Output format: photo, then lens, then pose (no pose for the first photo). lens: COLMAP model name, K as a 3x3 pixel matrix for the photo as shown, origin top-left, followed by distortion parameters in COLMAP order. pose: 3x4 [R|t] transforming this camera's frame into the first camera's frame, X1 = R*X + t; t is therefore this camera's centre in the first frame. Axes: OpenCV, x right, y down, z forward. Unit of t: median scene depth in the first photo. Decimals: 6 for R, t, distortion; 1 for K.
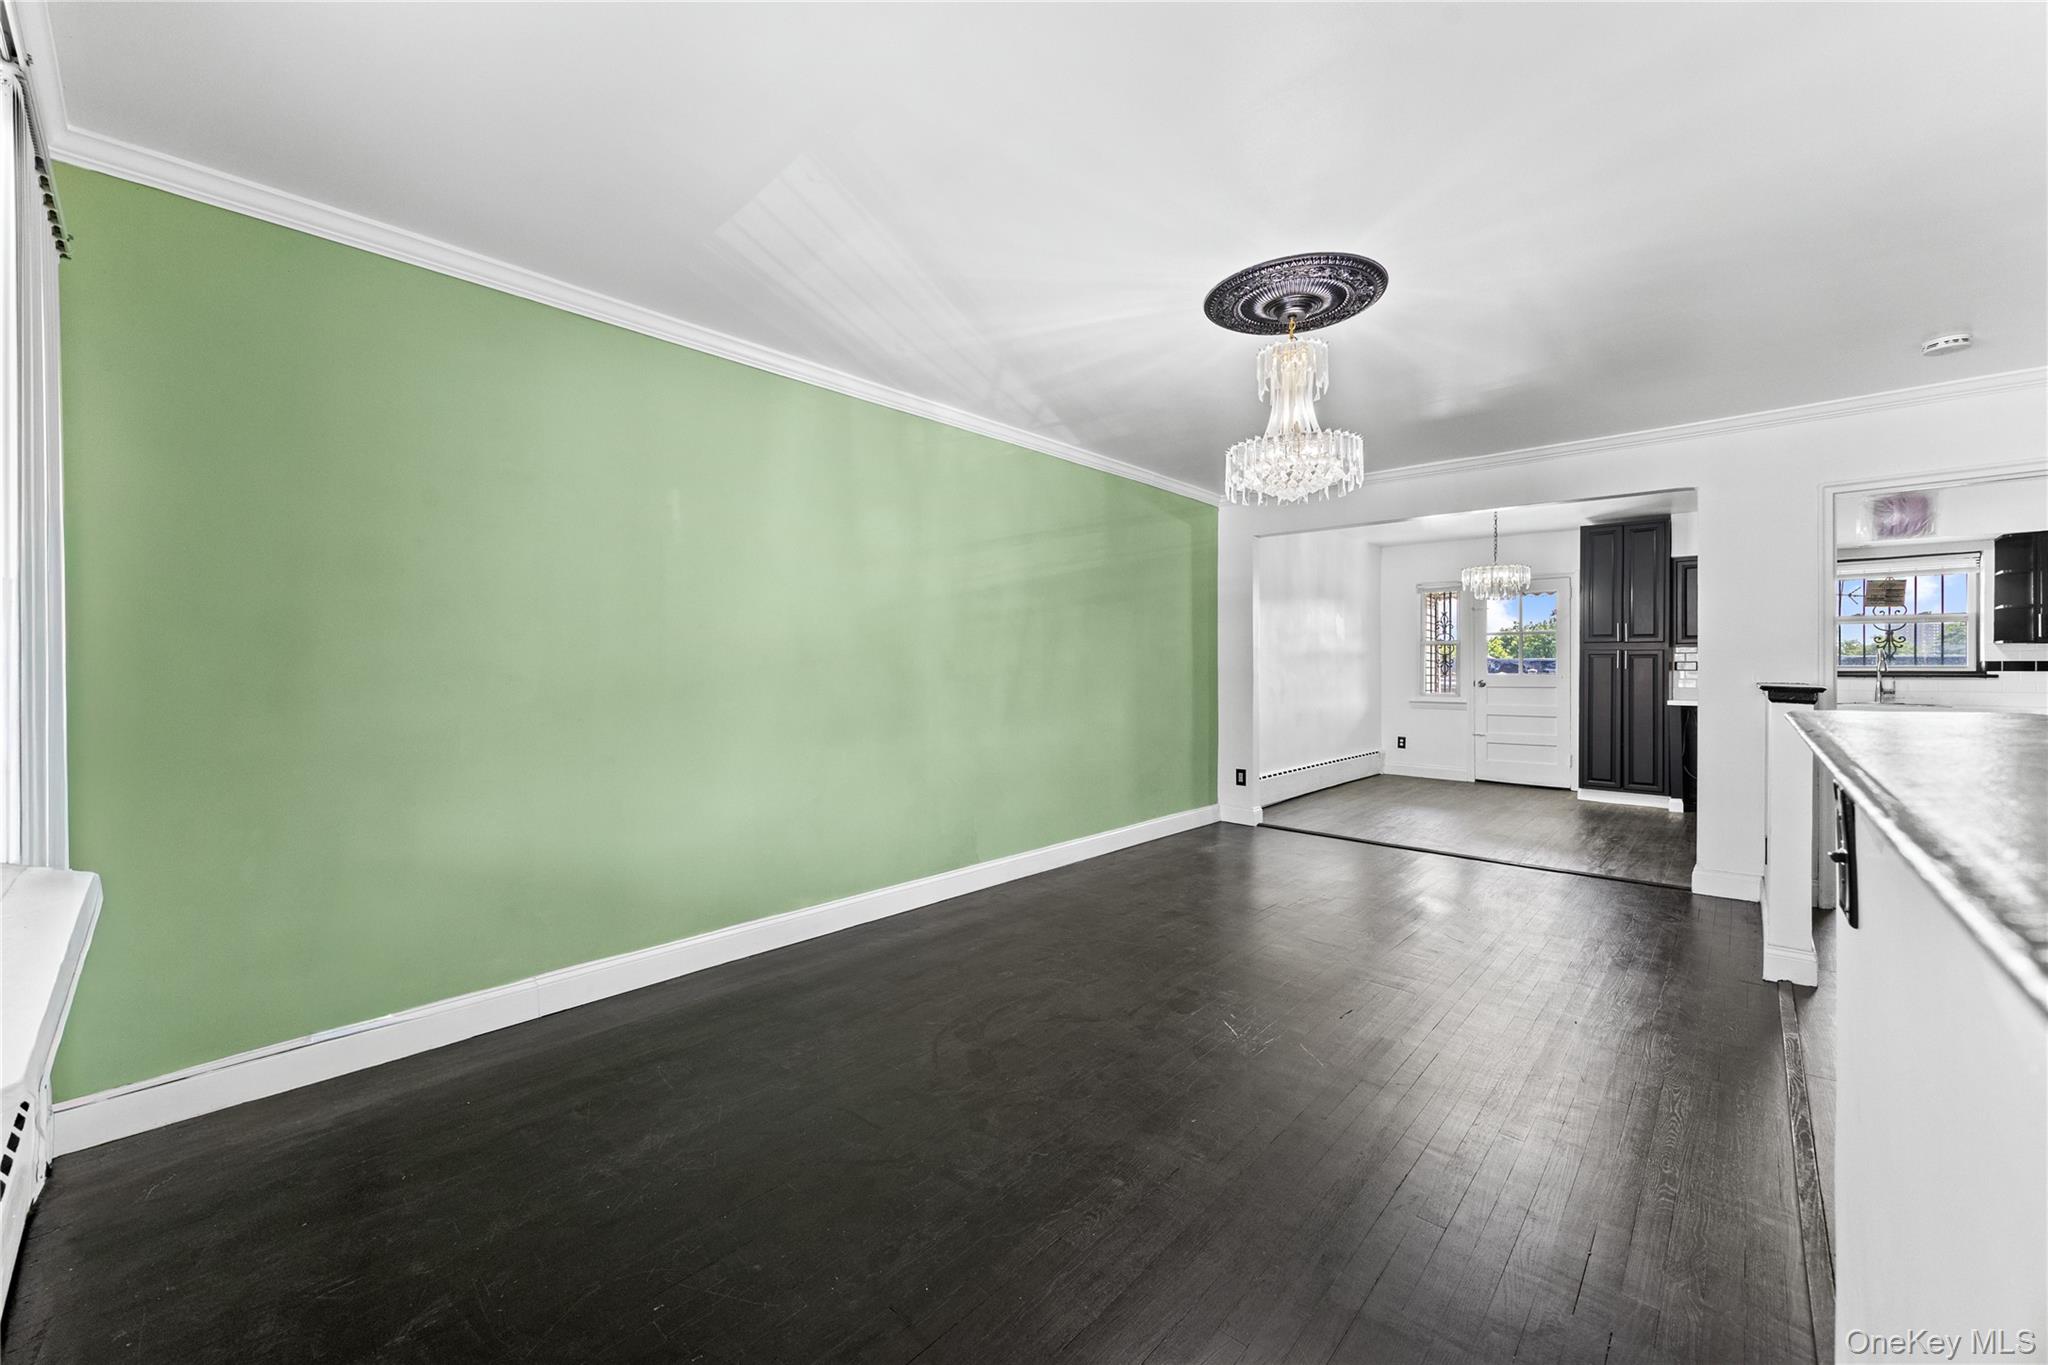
lens RADIAL K [[809.7, 0, 1024.0], [0, 809.7, 682.5], [0, 0, 1]] dist [-0.001758, -0.000039]
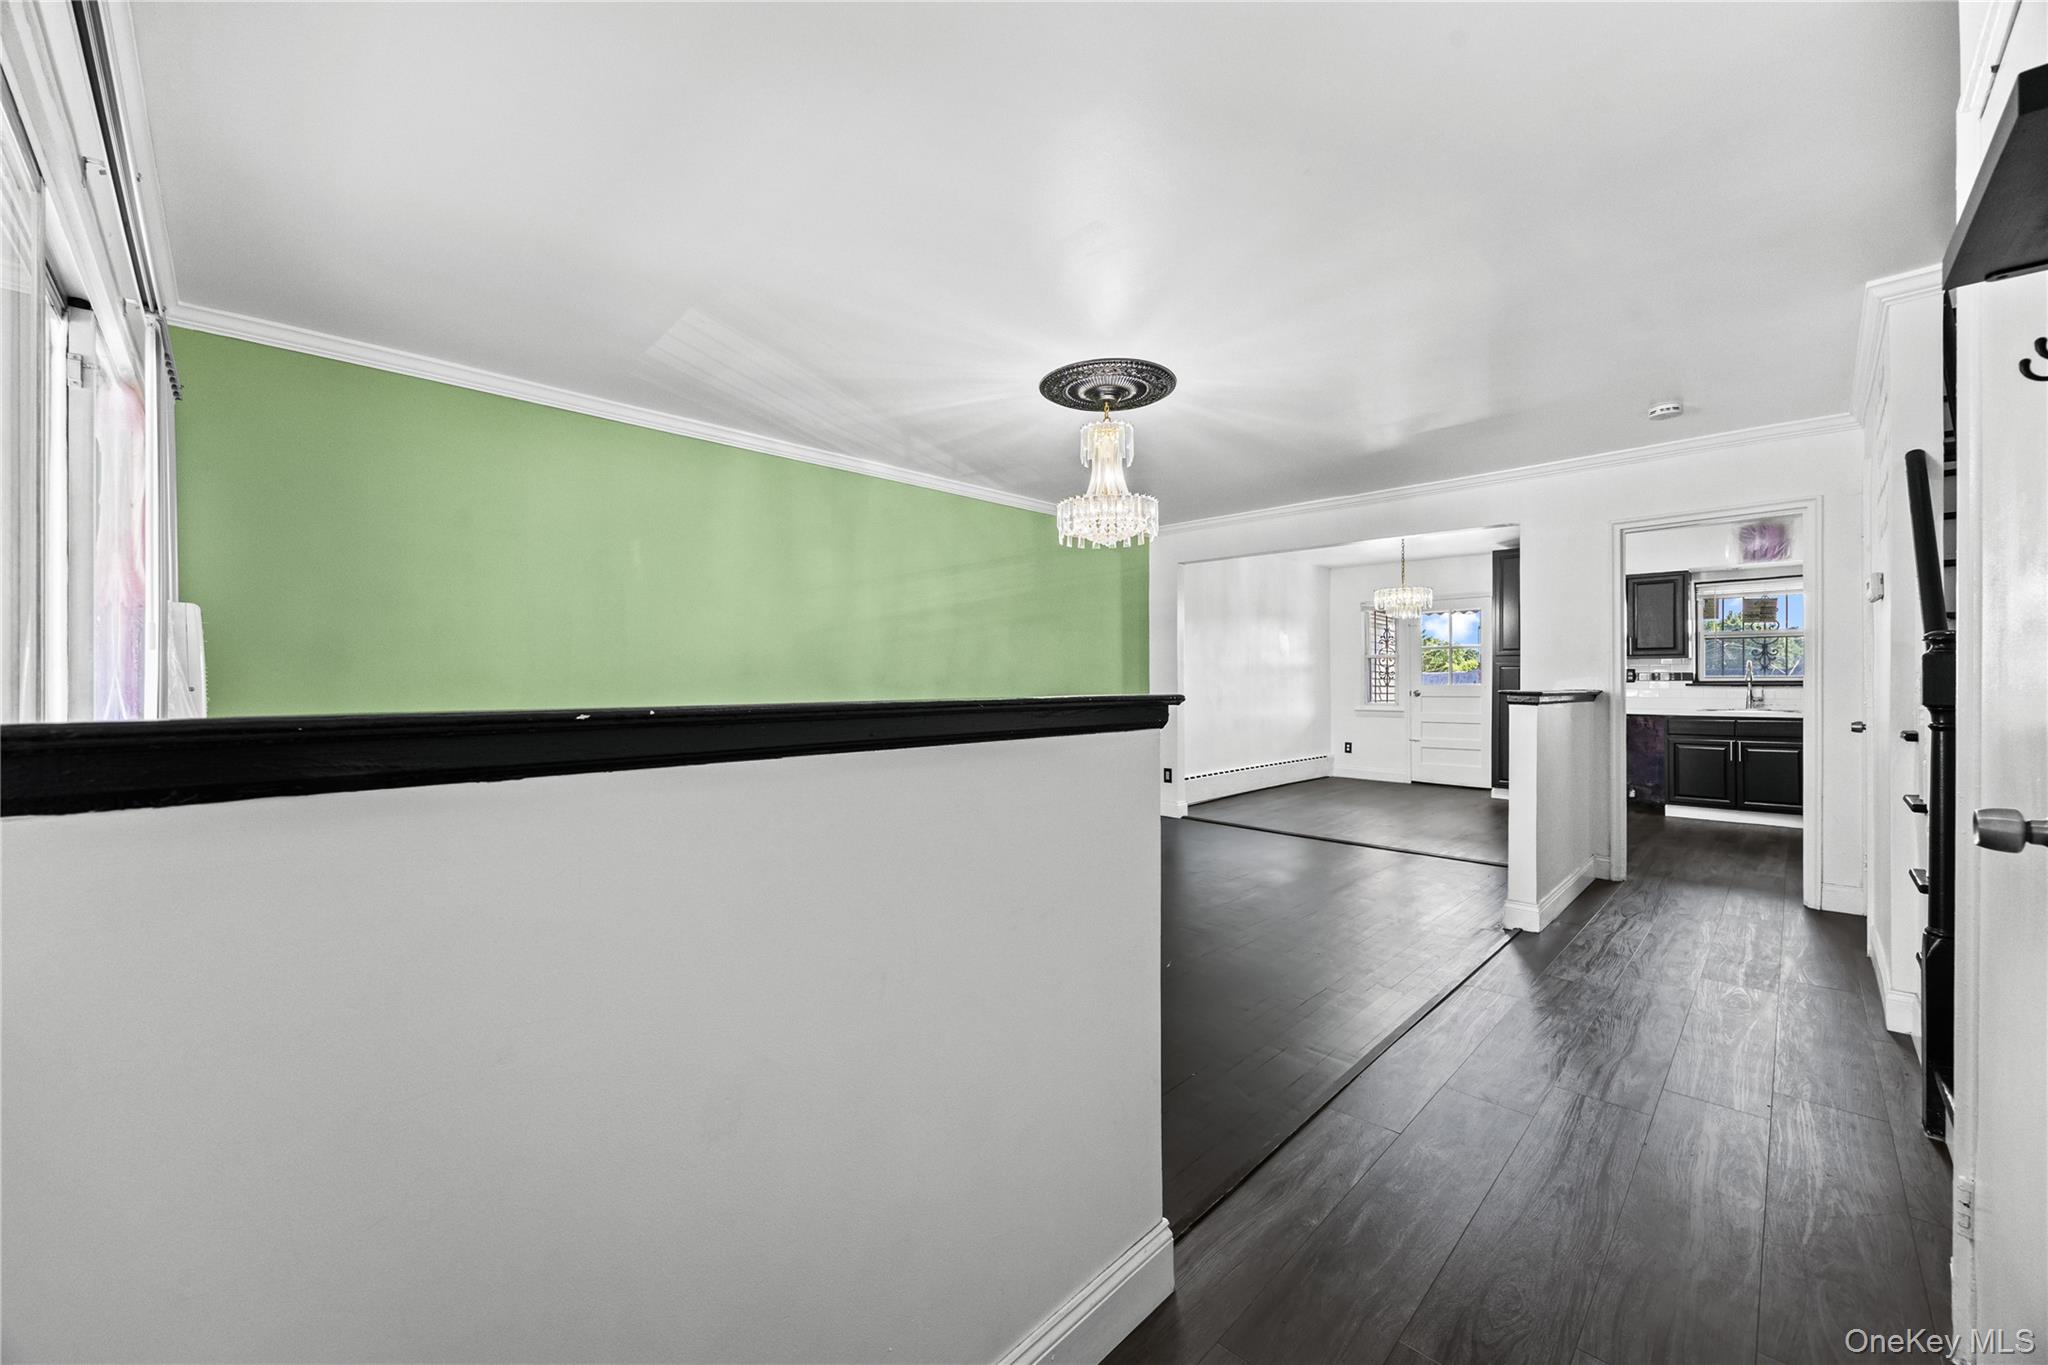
lens RADIAL K [[779.6, 0, 1031.7], [0, 779.6, 698.2], [0, 0, 1]] dist [-0.000403, -0.000204]
pose [[0.999657, -0.001553, -0.026129, 0.107489], [0.001655, 0.999991, 0.003851, 0.004072], [0.026123, -0.003893, 0.999651, -0.101661]]
